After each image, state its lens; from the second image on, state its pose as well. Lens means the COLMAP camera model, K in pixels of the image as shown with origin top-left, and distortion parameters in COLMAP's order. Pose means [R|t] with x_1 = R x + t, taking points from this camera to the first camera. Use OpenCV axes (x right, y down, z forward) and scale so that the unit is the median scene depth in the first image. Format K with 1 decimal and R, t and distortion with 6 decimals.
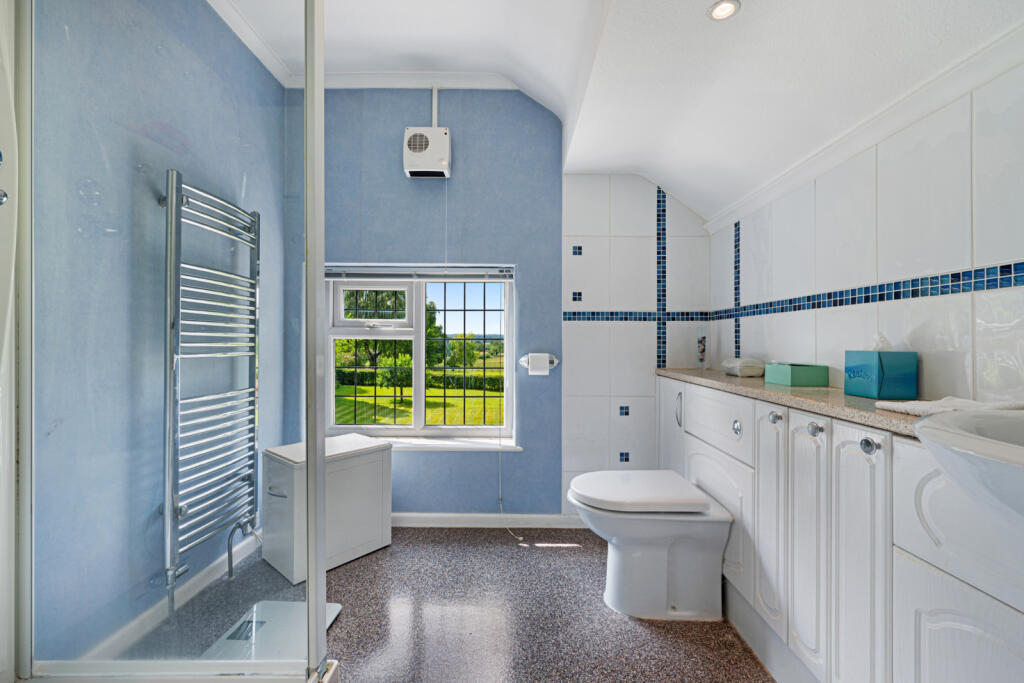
lens RADIAL K [[418.2, 0, 513.7], [0, 418.2, 337.2], [0, 0, 1]] dist [0.001155, -0.000259]
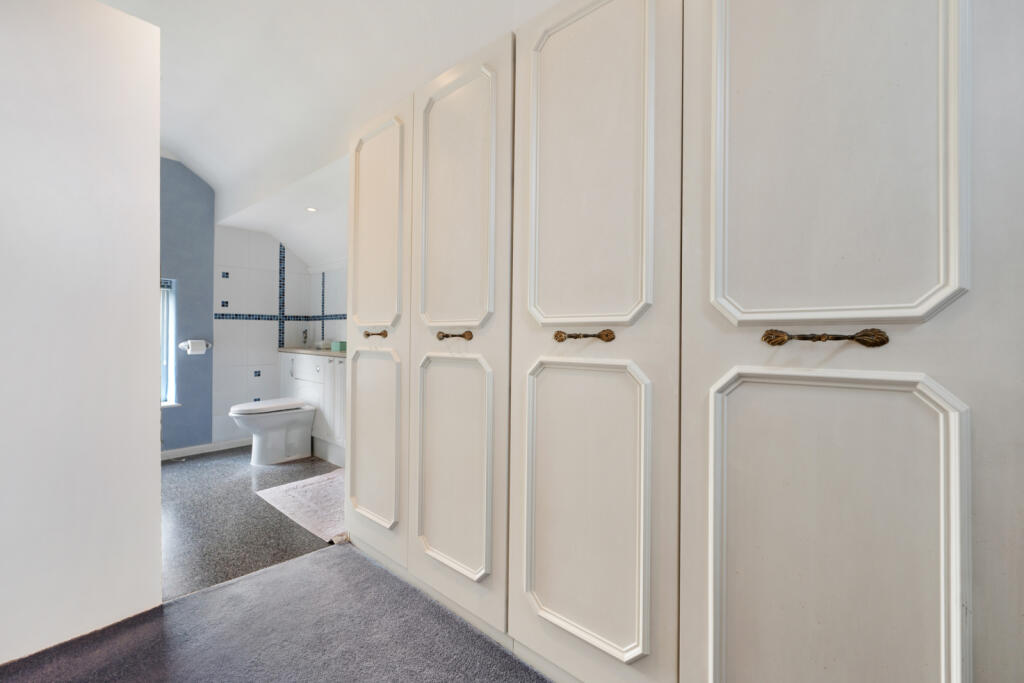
lens RADIAL K [[418.2, 0, 509.9], [0, 418.2, 325.9], [0, 0, 1]] dist [0.001155, -0.000259]
pose [[0.653601, 0.009227, 0.756783, -0.346378], [-0.007100, 0.999956, -0.006060, -0.013005], [-0.756806, -0.001412, 0.653638, -0.865020]]
